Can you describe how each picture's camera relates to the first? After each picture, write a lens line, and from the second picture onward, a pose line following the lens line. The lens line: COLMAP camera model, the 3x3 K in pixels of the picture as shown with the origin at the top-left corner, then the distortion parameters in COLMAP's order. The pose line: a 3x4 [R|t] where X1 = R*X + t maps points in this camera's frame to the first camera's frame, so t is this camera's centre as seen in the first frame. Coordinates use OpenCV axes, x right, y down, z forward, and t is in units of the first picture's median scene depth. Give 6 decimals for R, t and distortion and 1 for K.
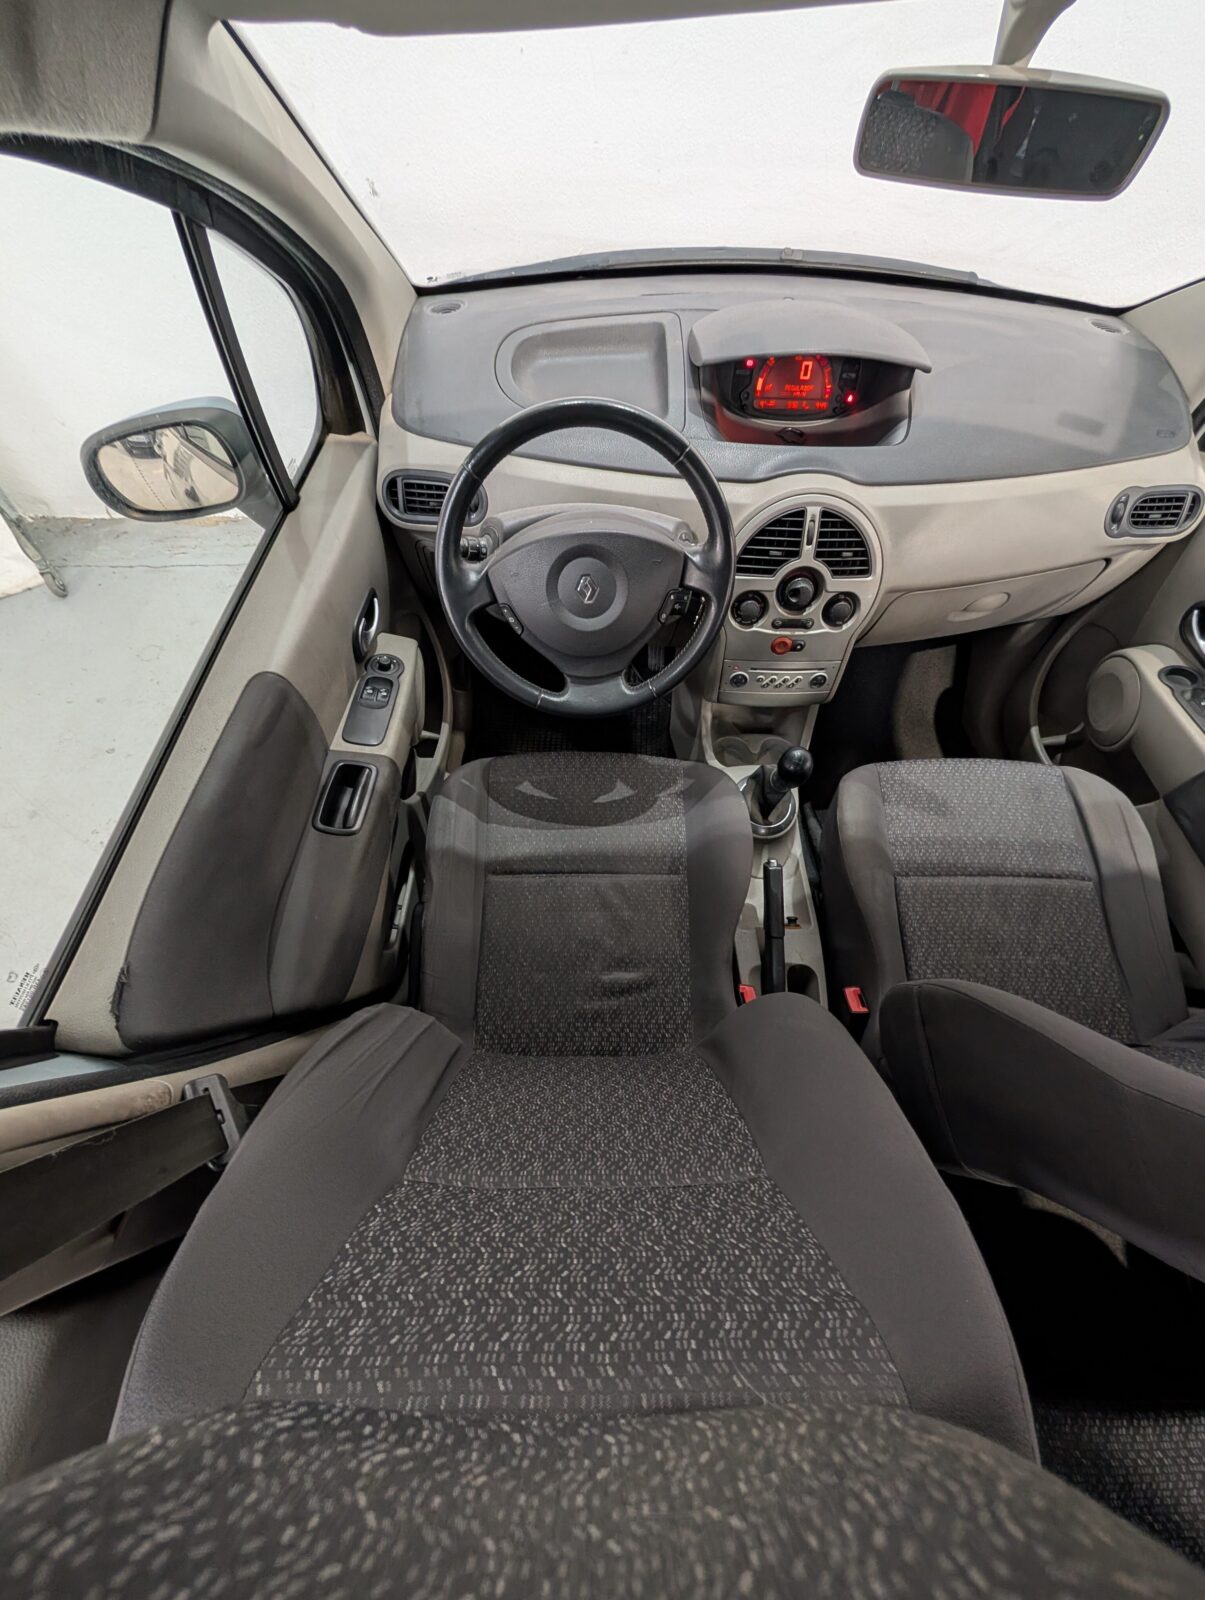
lens RADIAL K [[605.2, 0, 602.2], [0, 605.2, 799.2], [0, 0, 1]] dist [0.000901, 0.000986]
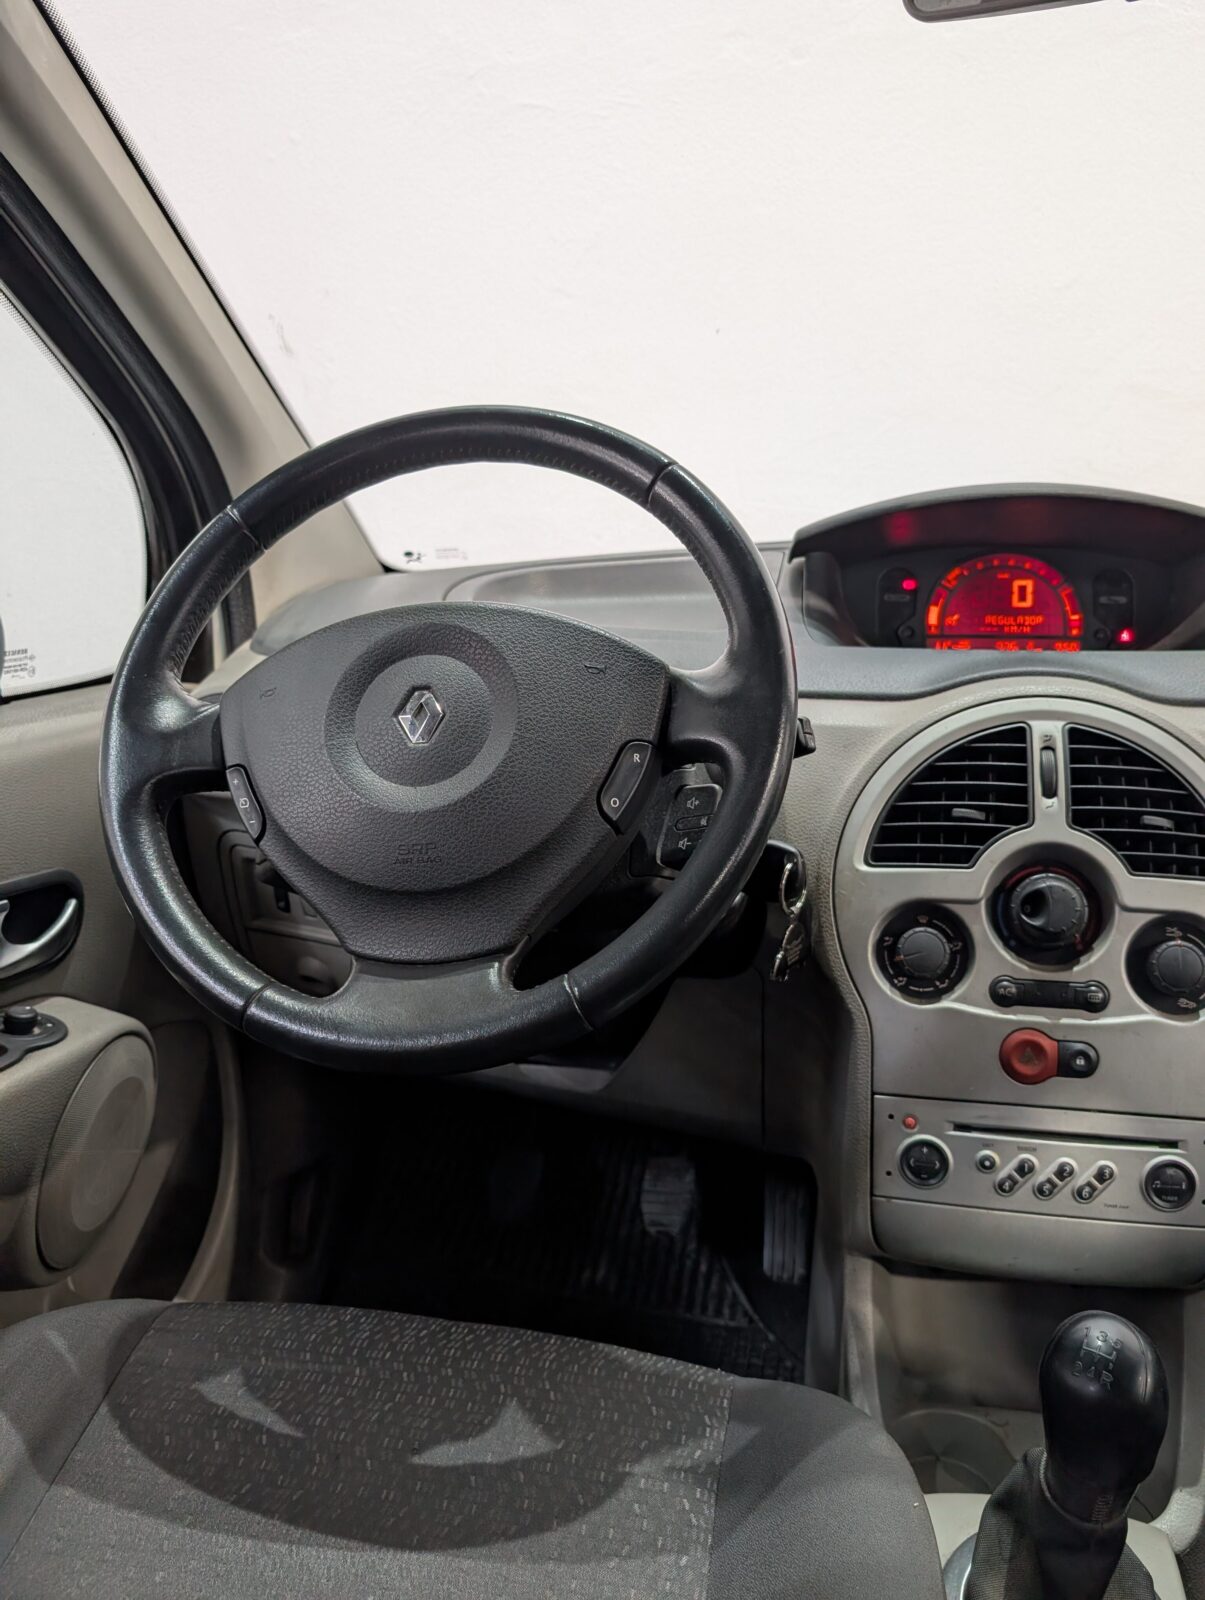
lens RADIAL K [[1174.6, 0, 621.6], [0, 1174.6, 792.4], [0, 0, 1]] dist [0.002214, -0.005938]
pose [[0.979816, 0.010974, -0.199600, 0.201506], [-0.151288, 0.693351, -0.704540, 0.169698], [0.130661, 0.720517, 0.681016, 0.390523]]
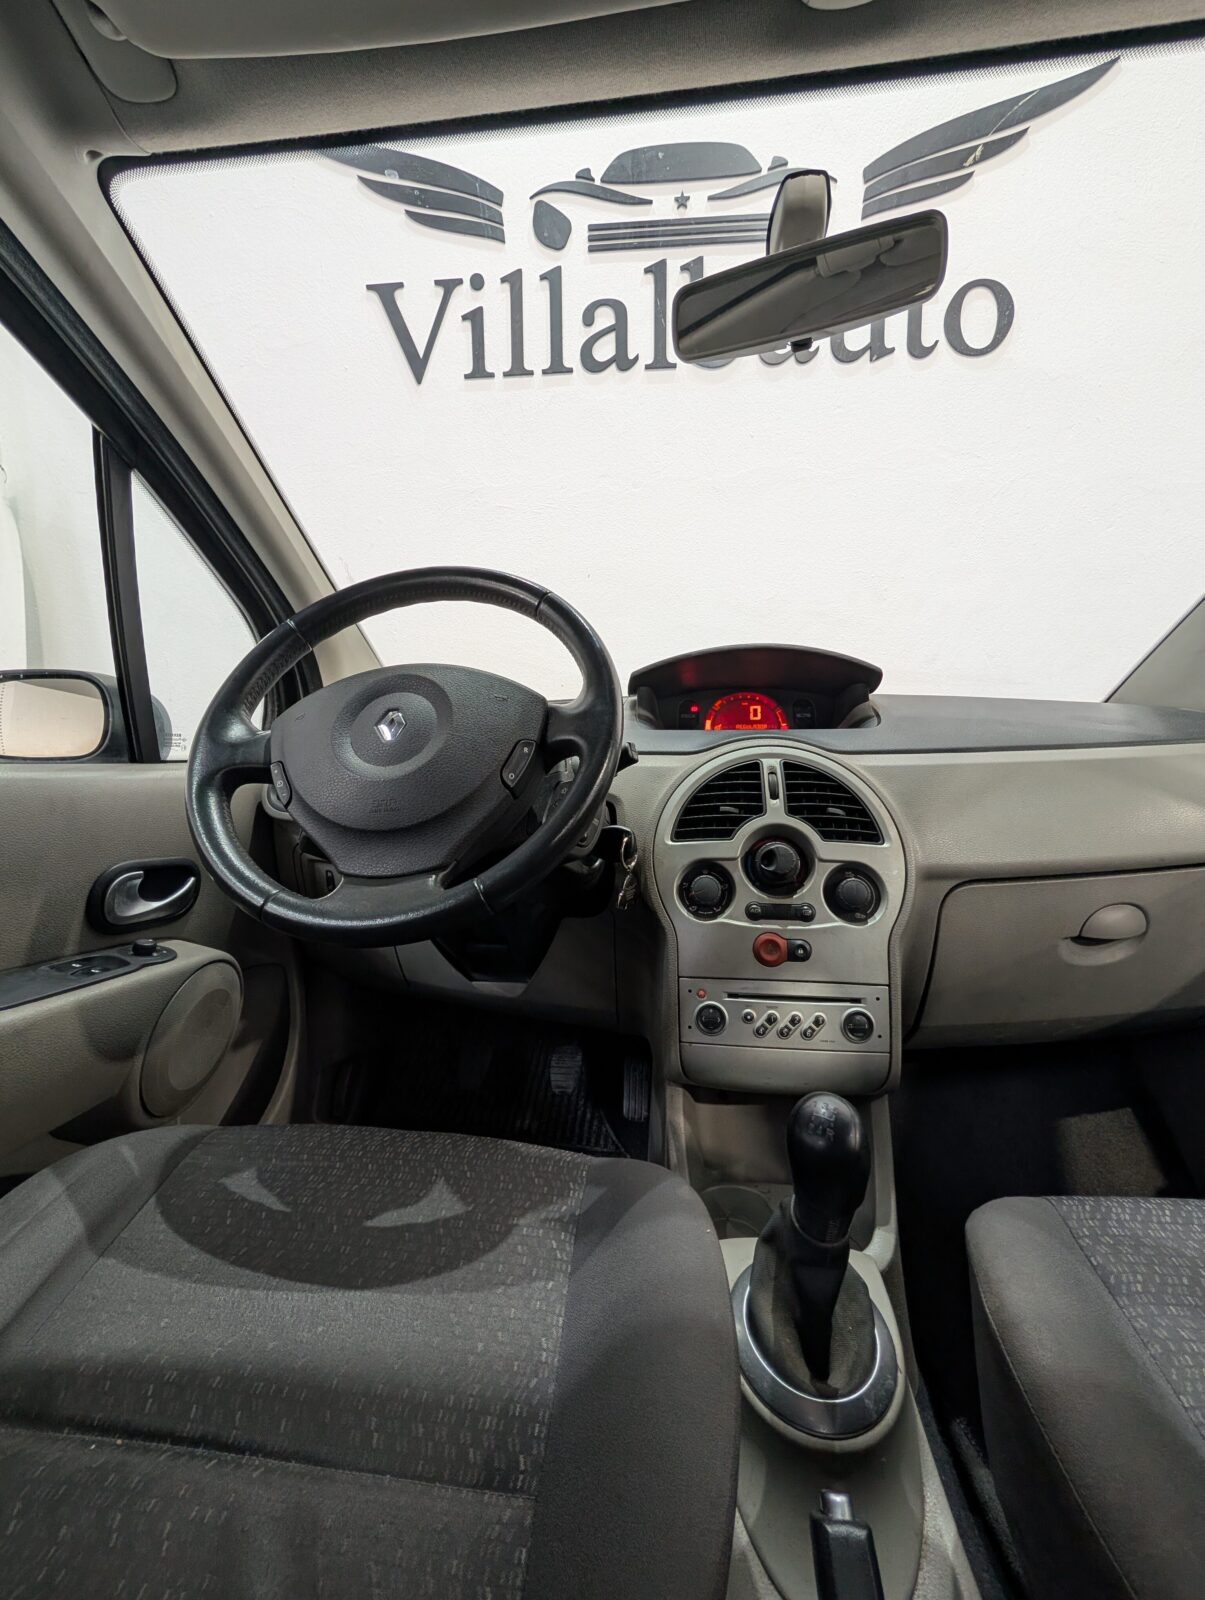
lens RADIAL K [[605.2, 0, 601.3], [0, 605.2, 799.5], [0, 0, 1]] dist [0.000901, 0.000986]
pose [[0.991230, -0.019516, -0.130702, 0.216808], [-0.094152, 0.589729, -0.802094, 0.157564], [0.092733, 0.807365, 0.582720, 0.530109]]
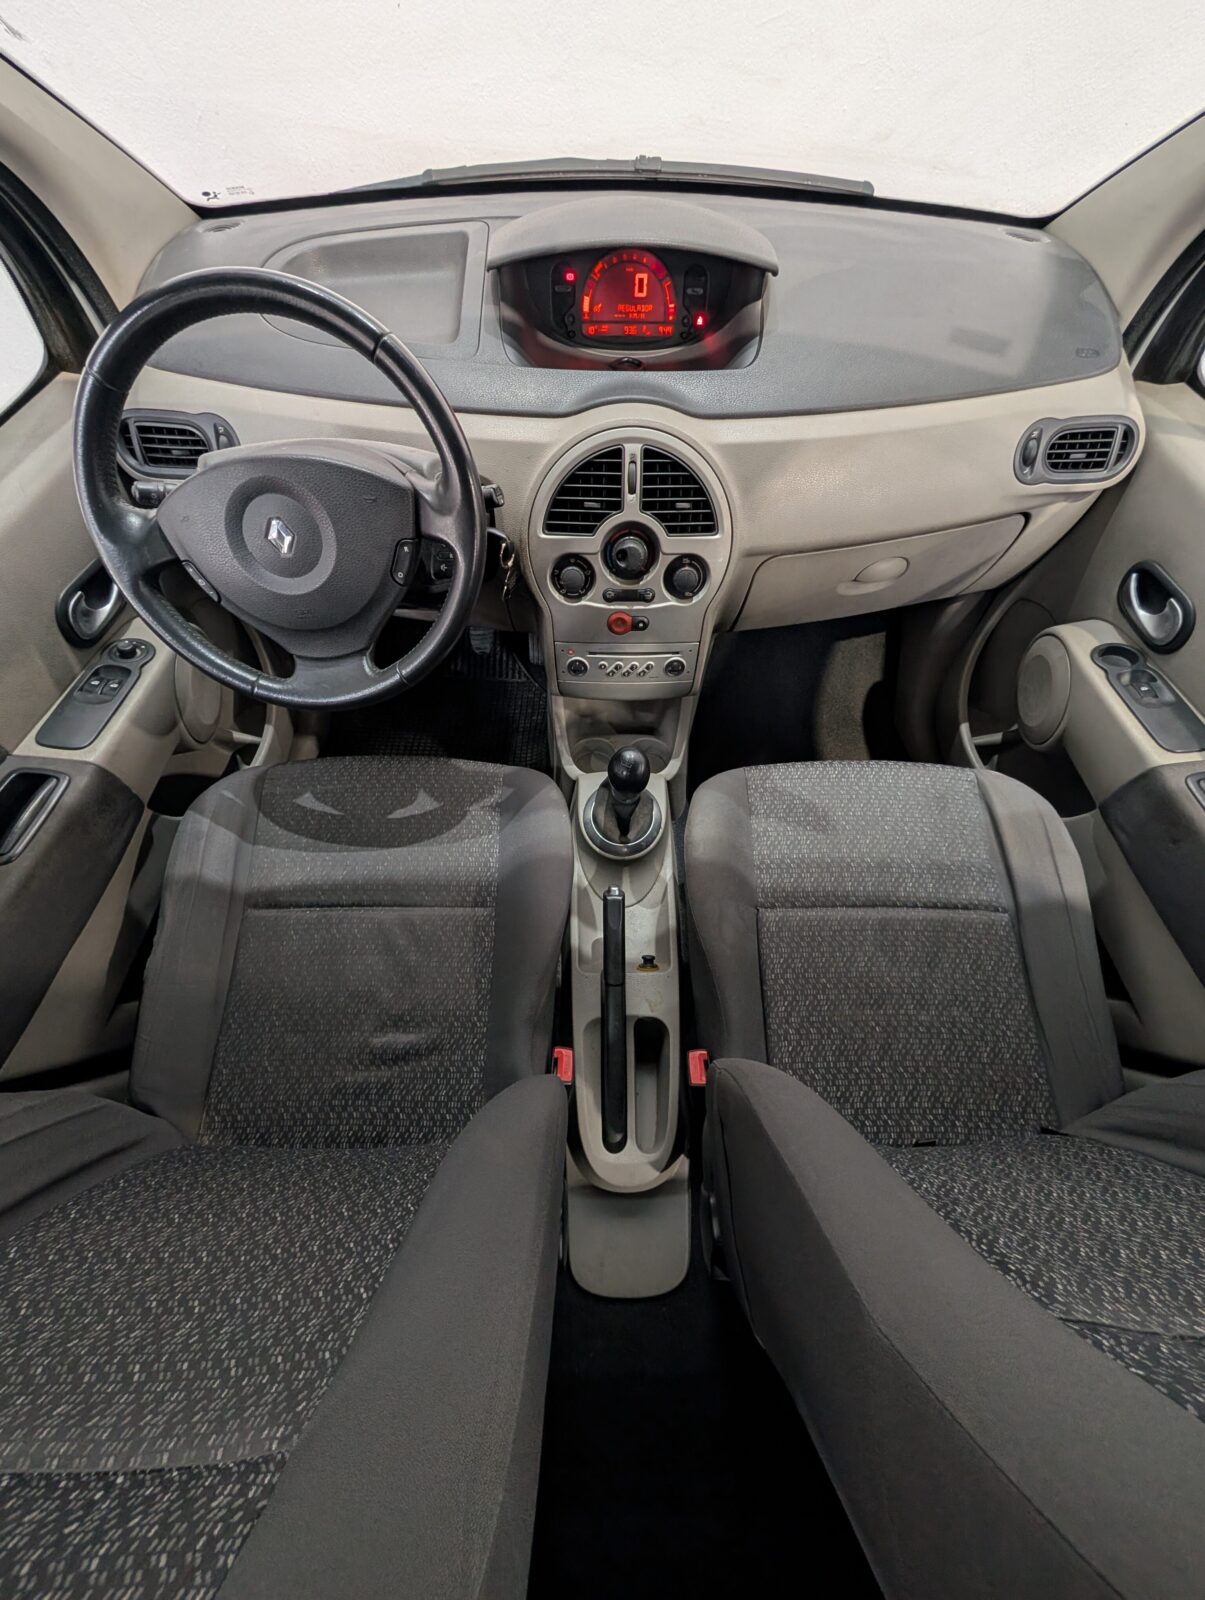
lens RADIAL K [[605.2, 0, 601.9], [0, 605.2, 798.7], [0, 0, 1]] dist [0.000901, 0.000986]
pose [[0.999865, -0.006957, -0.014856, 0.289497], [0.006726, 0.999856, -0.015566, -0.005936], [0.014962, 0.015464, 0.999768, 0.195089]]
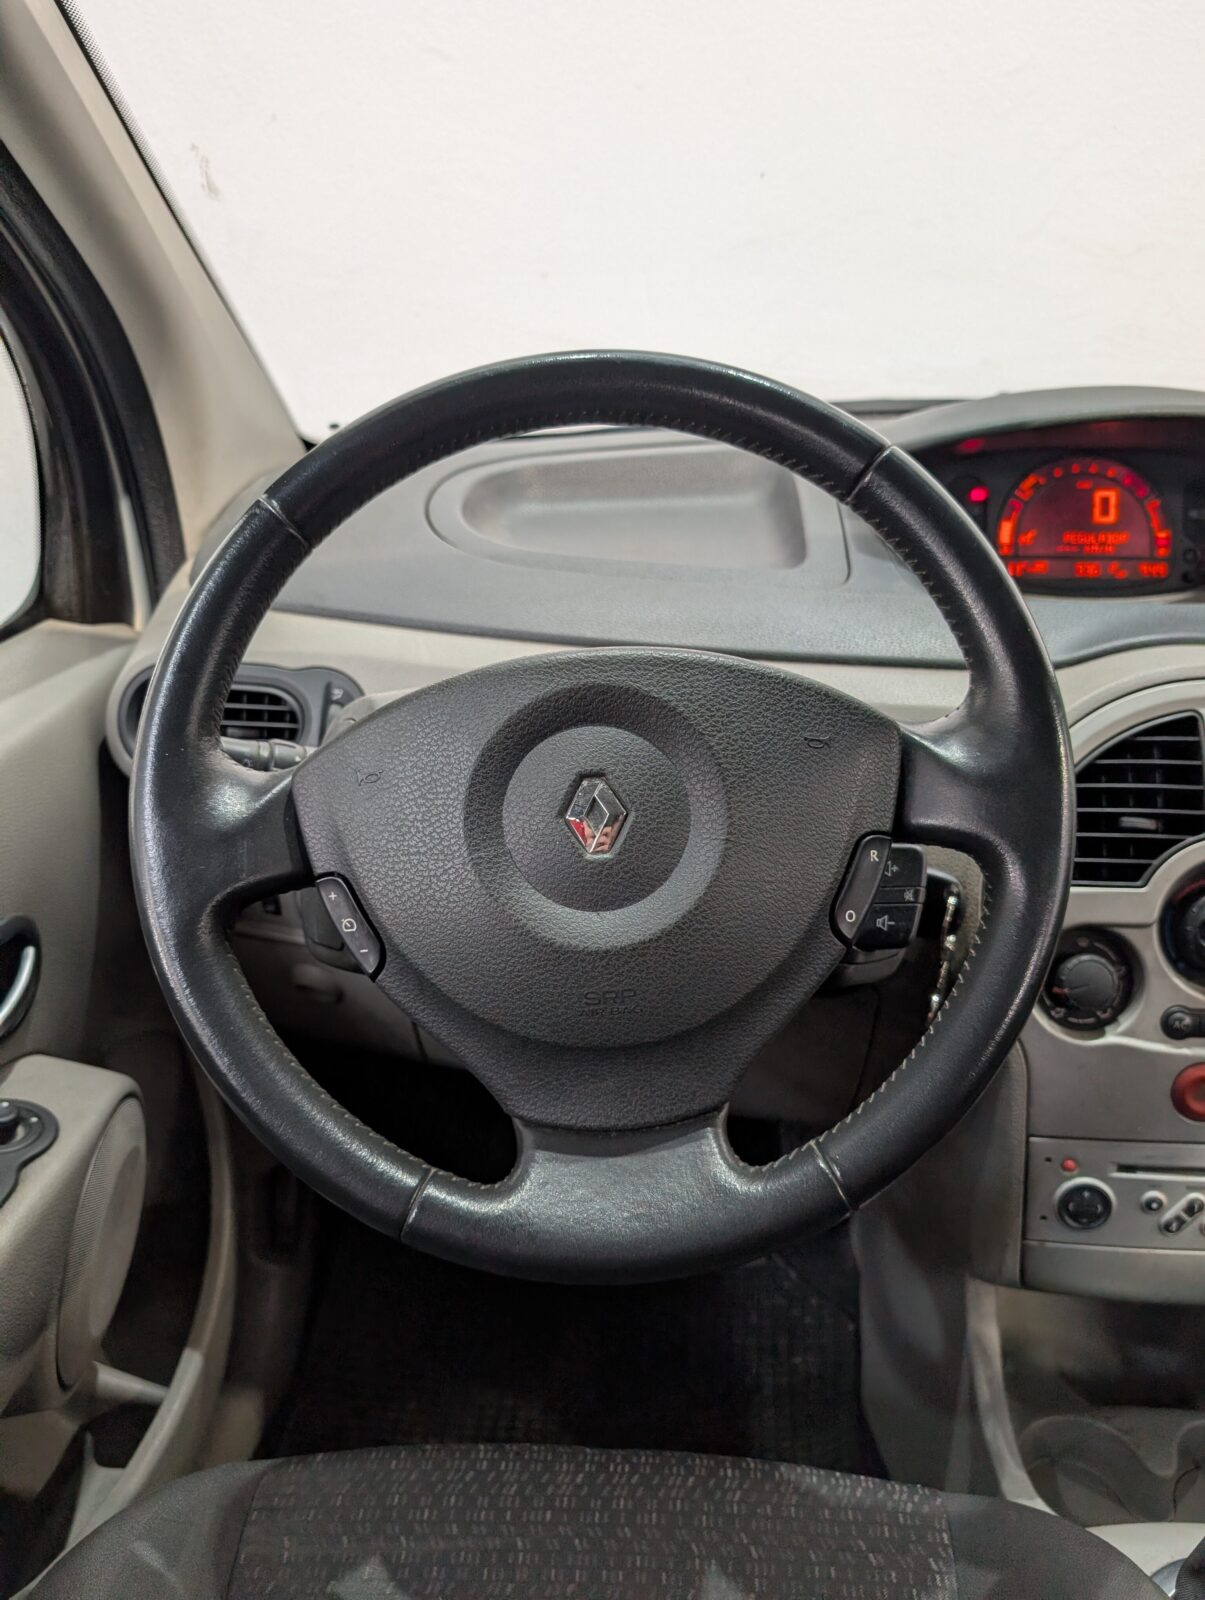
lens RADIAL K [[1174.6, 0, 604.7], [0, 1174.6, 797.1], [0, 0, 1]] dist [0.002214, -0.005938]
pose [[0.998341, -0.003733, -0.057456, 0.010639], [-0.030063, 0.817264, -0.575478, -0.009574], [0.049105, 0.576251, 0.815796, 0.384673]]
